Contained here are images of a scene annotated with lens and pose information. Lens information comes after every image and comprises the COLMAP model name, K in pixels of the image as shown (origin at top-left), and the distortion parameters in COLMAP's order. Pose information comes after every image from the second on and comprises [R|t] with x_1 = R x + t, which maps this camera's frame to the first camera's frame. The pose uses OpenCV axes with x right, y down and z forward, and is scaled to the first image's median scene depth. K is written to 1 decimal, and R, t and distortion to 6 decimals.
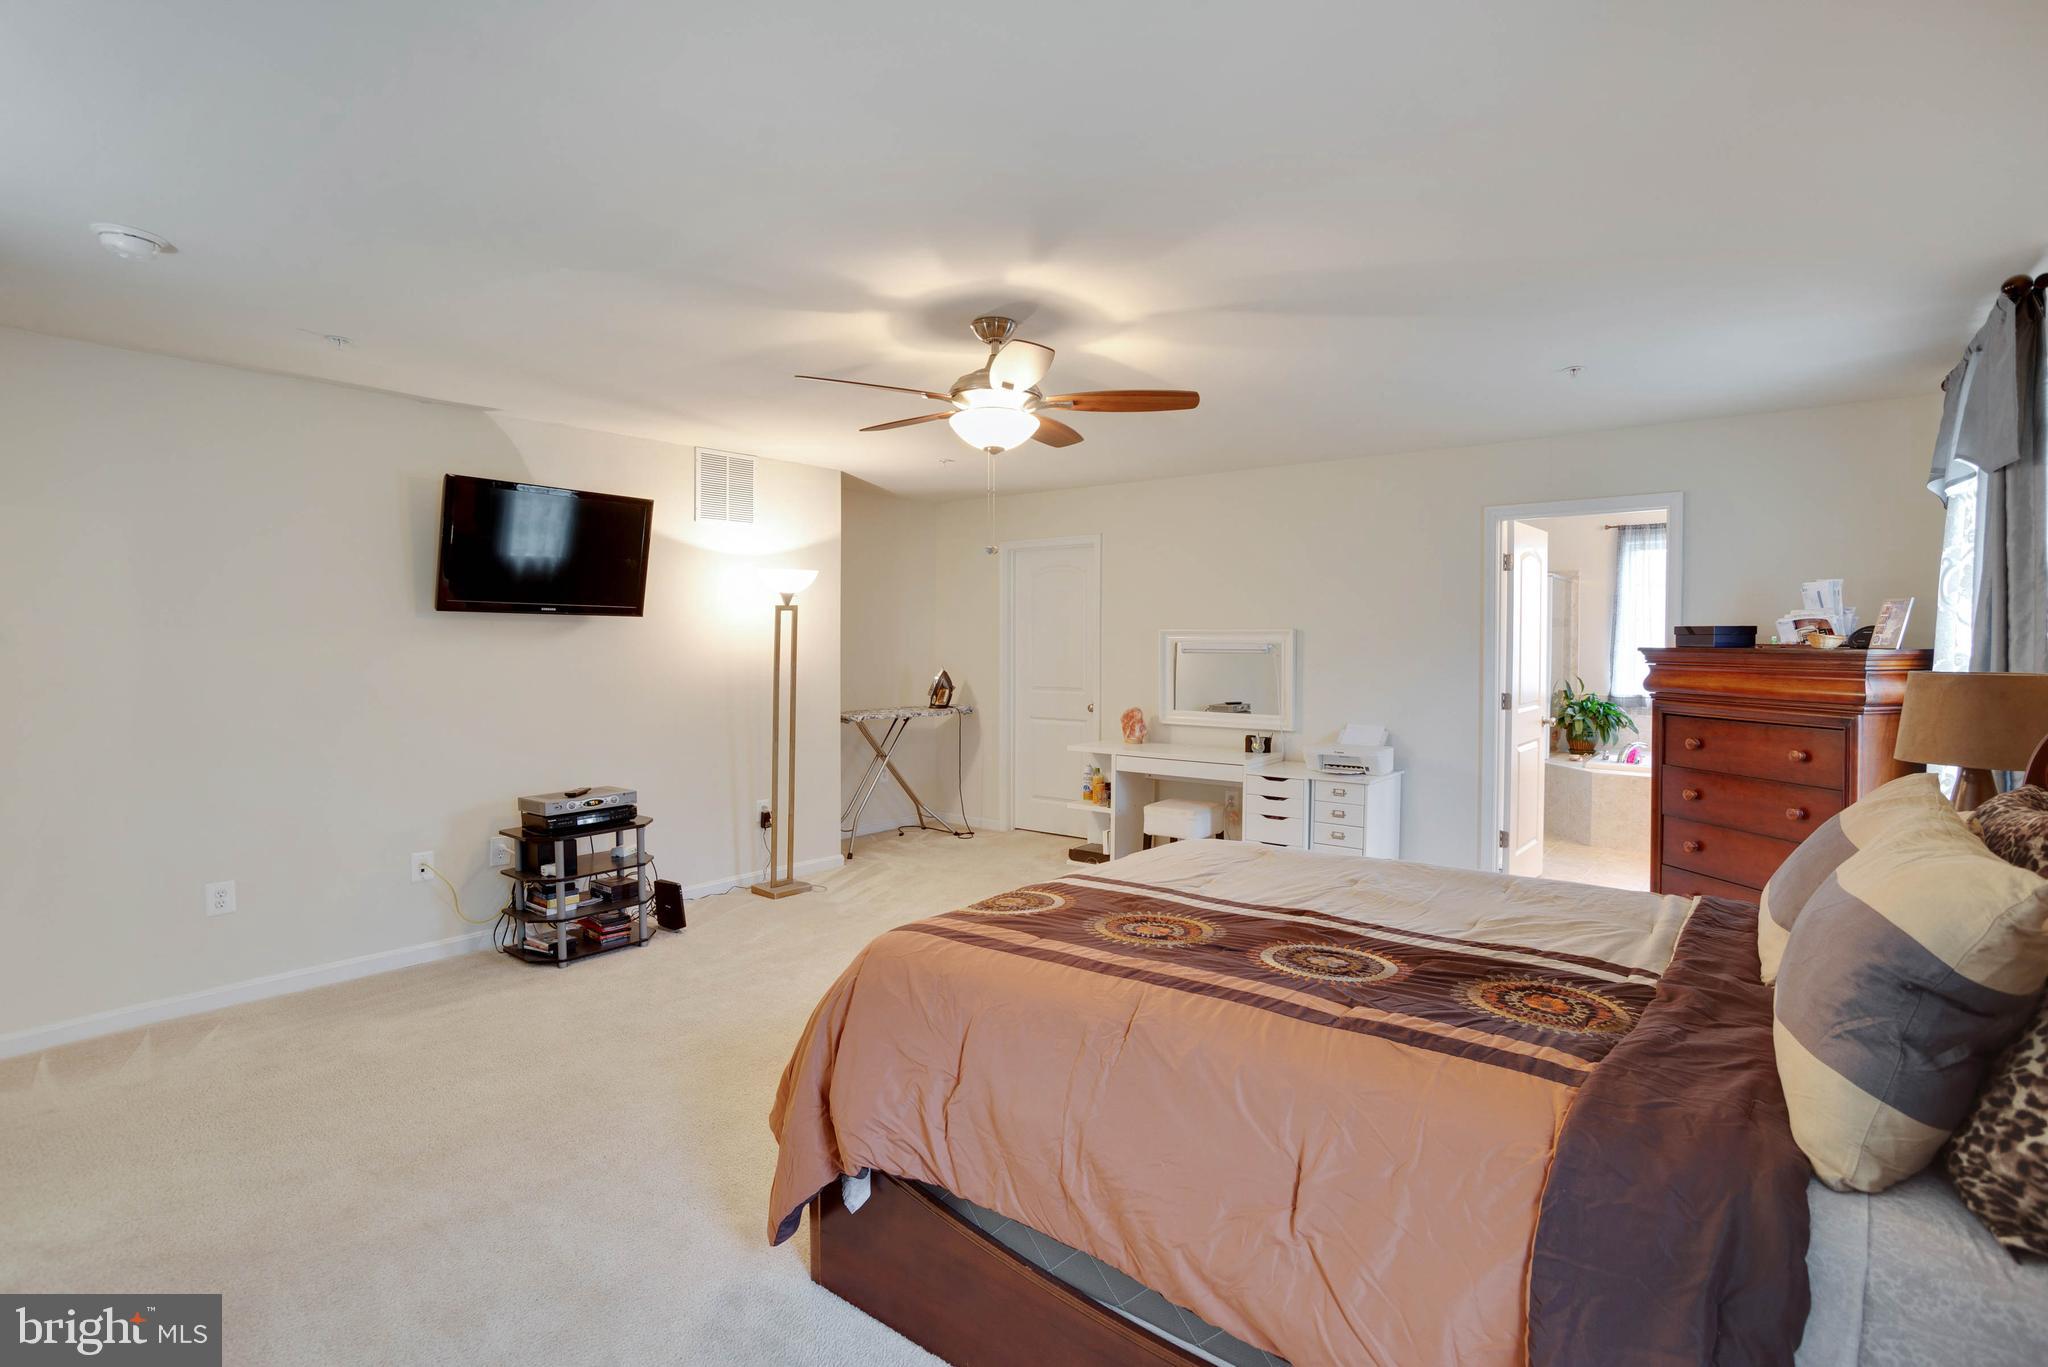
lens RADIAL K [[1011.8, 0, 1025.1], [0, 1011.8, 667.8], [0, 0, 1]] dist [-0.062137, 0.046151]
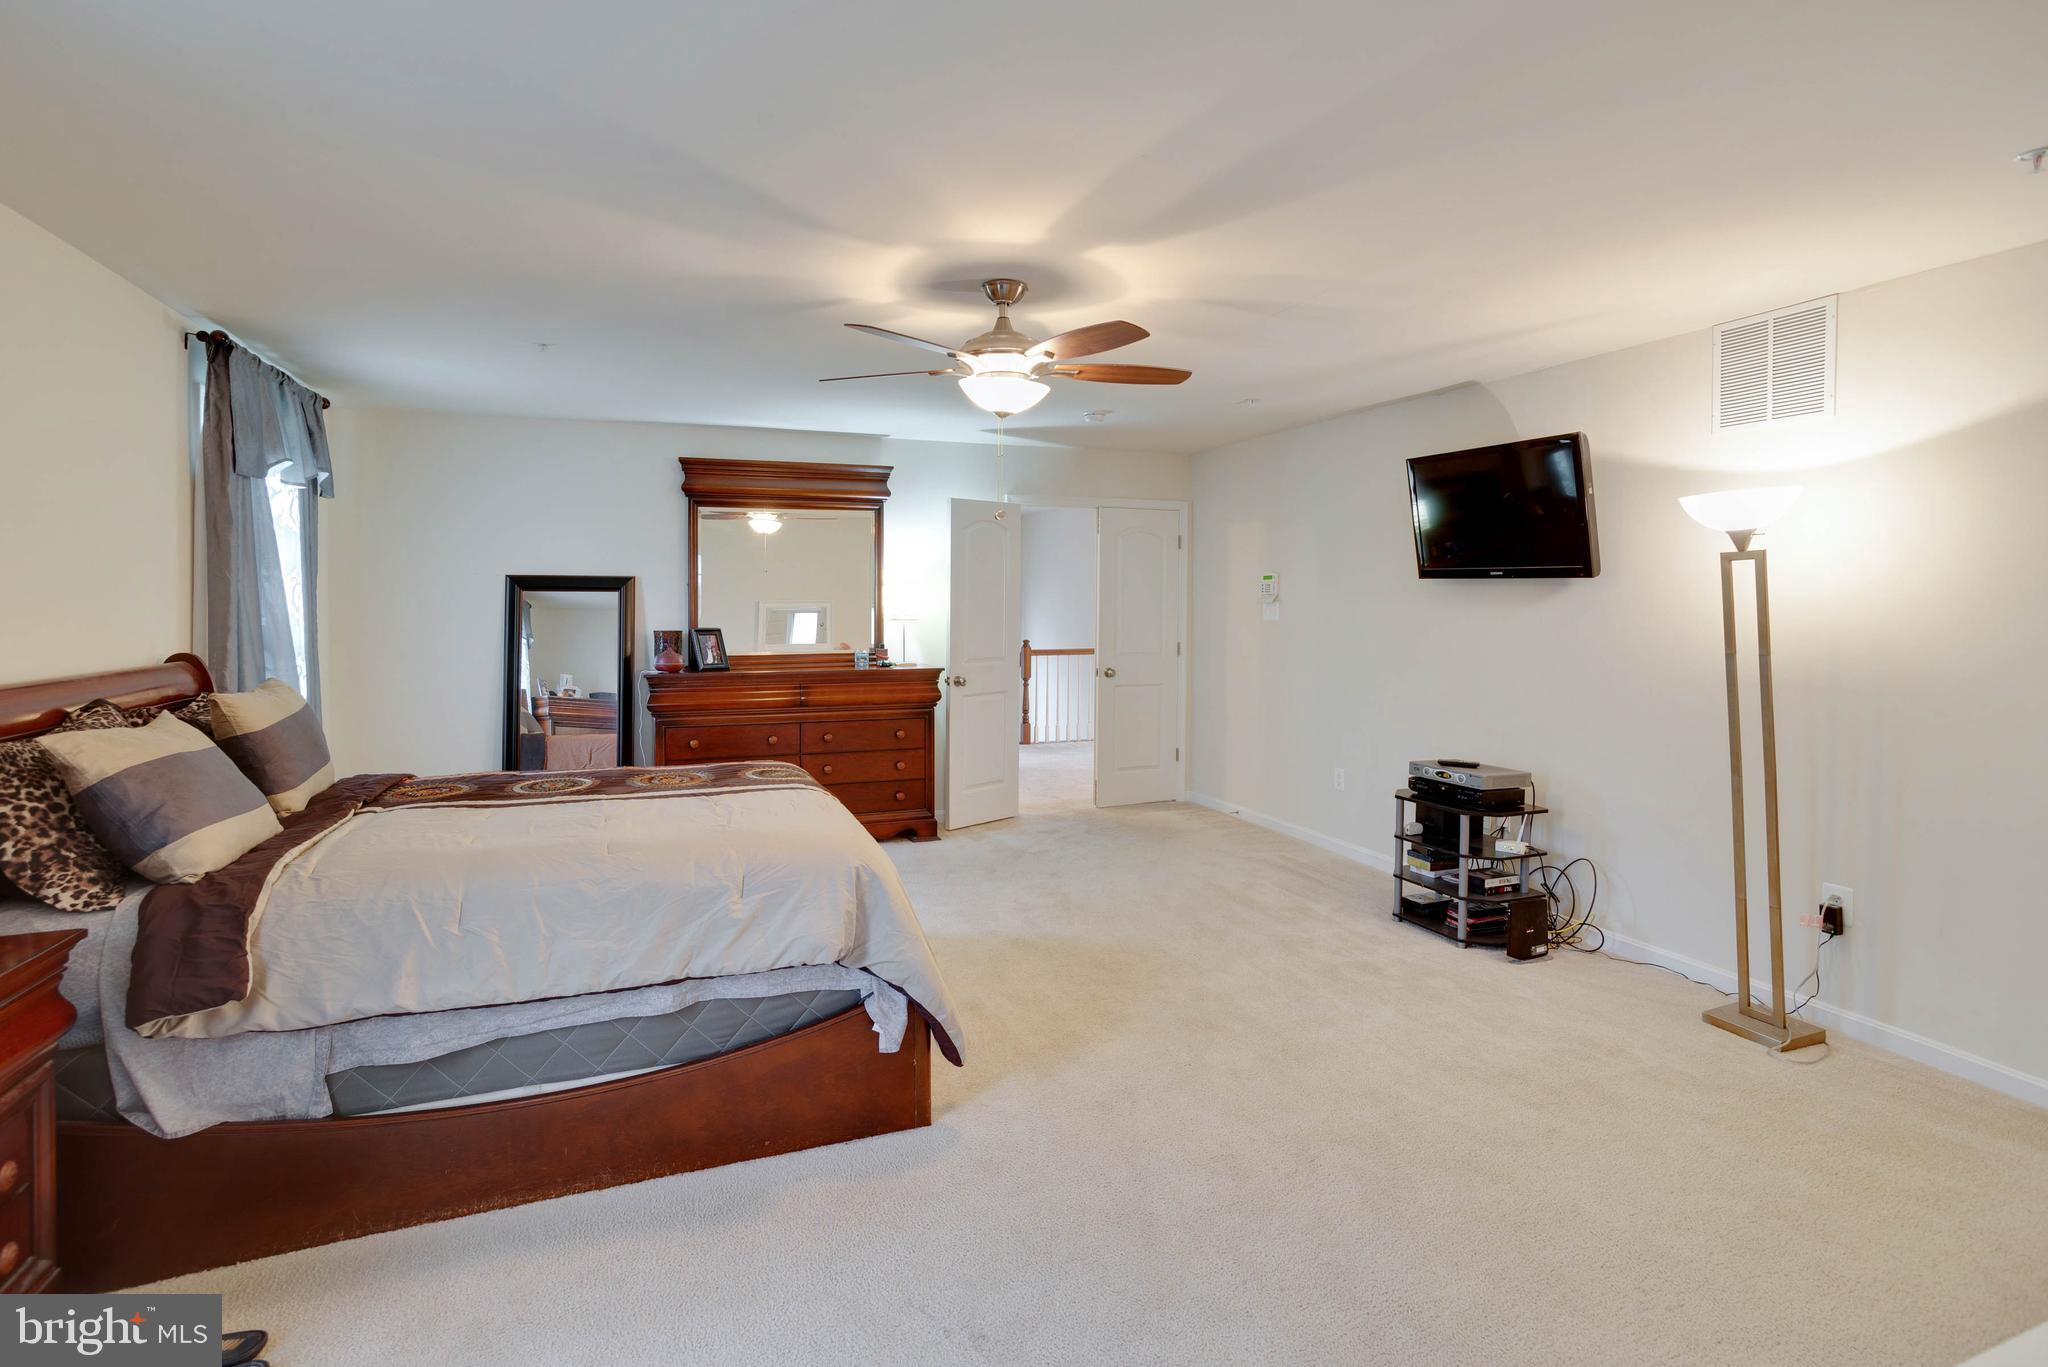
lens RADIAL K [[1011.0, 0, 1027.5], [0, 1011.0, 590.5], [0, 0, 1]] dist [-0.062823, 0.045043]
pose [[-0.481659, -0.002097, -0.876356, 0.502959], [-0.015926, 0.999853, 0.006361, -0.035023], [0.876214, 0.017020, -0.481621, 0.916326]]
